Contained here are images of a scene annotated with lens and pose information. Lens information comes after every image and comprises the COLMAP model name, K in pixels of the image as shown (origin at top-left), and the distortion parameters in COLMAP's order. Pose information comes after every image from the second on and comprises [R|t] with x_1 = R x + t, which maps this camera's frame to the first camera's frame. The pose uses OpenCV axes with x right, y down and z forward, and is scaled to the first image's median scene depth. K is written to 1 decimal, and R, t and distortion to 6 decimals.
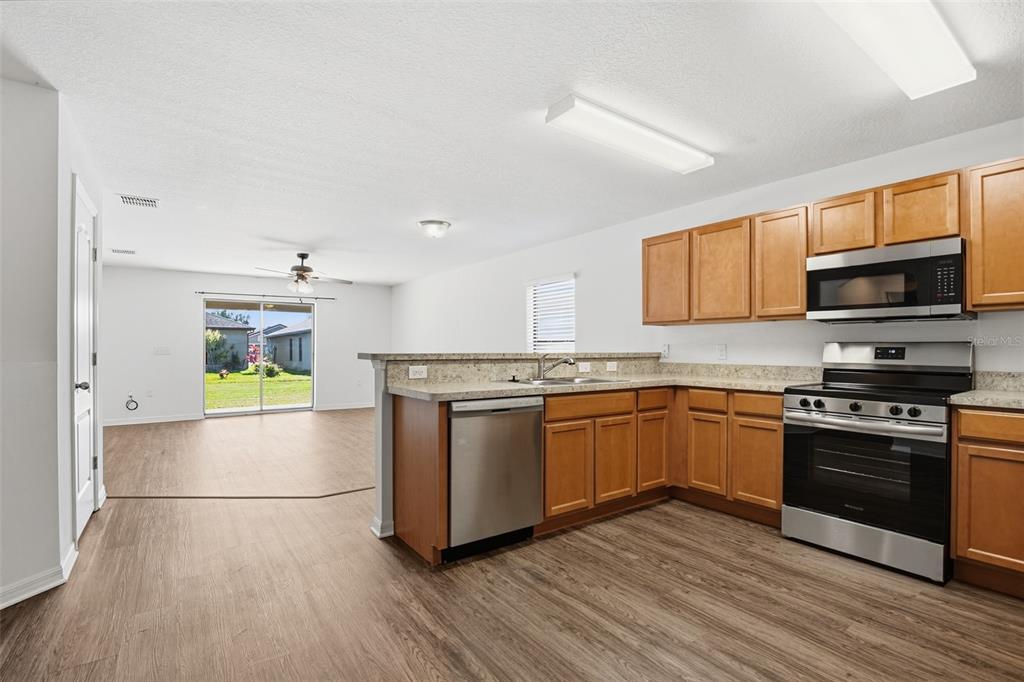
lens RADIAL K [[473.5, 0, 513.3], [0, 473.5, 345.3], [0, 0, 1]] dist [-0.023993, 0.000831]
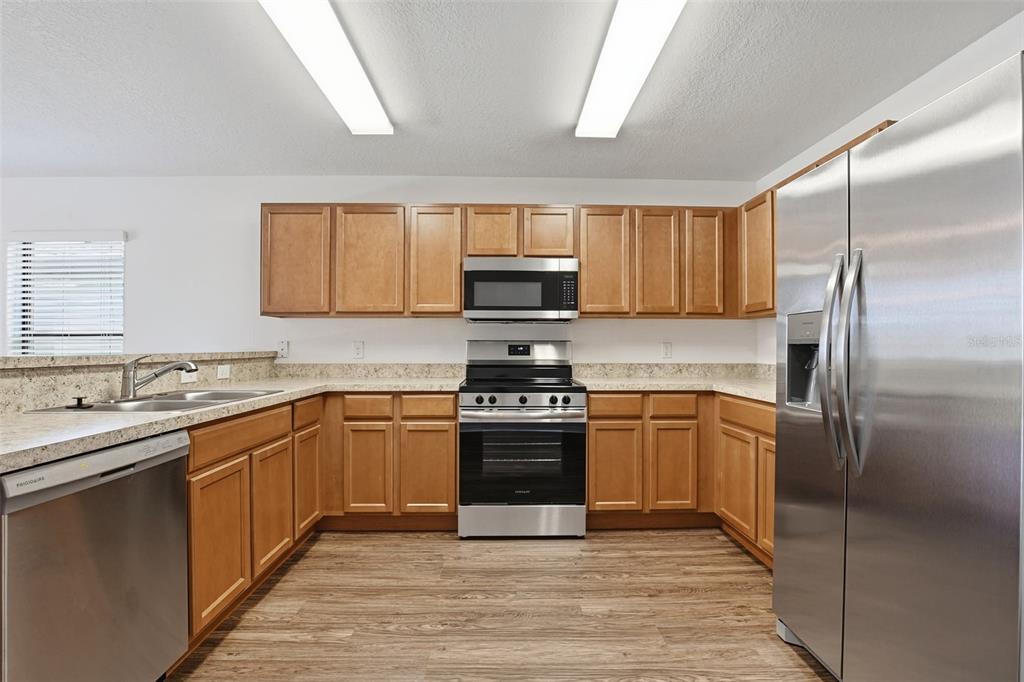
lens RADIAL K [[477.5, 0, 512.0], [0, 477.5, 341.0], [0, 0, 1]] dist [-0.030020, 0.000682]
pose [[0.571555, 0.006622, 0.820537, -0.169962], [-0.004324, 0.999978, -0.005058, 0.000554], [-0.820553, -0.000657, 0.571571, 0.325770]]
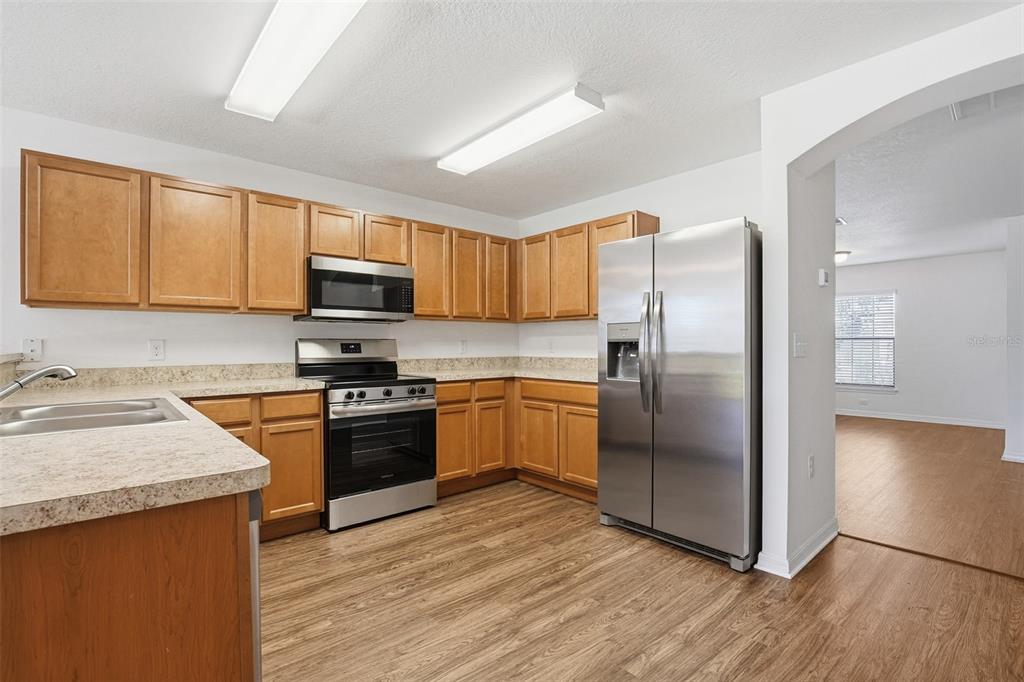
lens RADIAL K [[477.5, 0, 512.0], [0, 477.5, 341.0], [0, 0, 1]] dist [-0.030020, 0.000682]
pose [[-0.088258, 0.004286, 0.996088, -0.445611], [-0.001244, 0.999989, -0.004413, 0.003280], [-0.996097, -0.001628, -0.088251, 0.669884]]
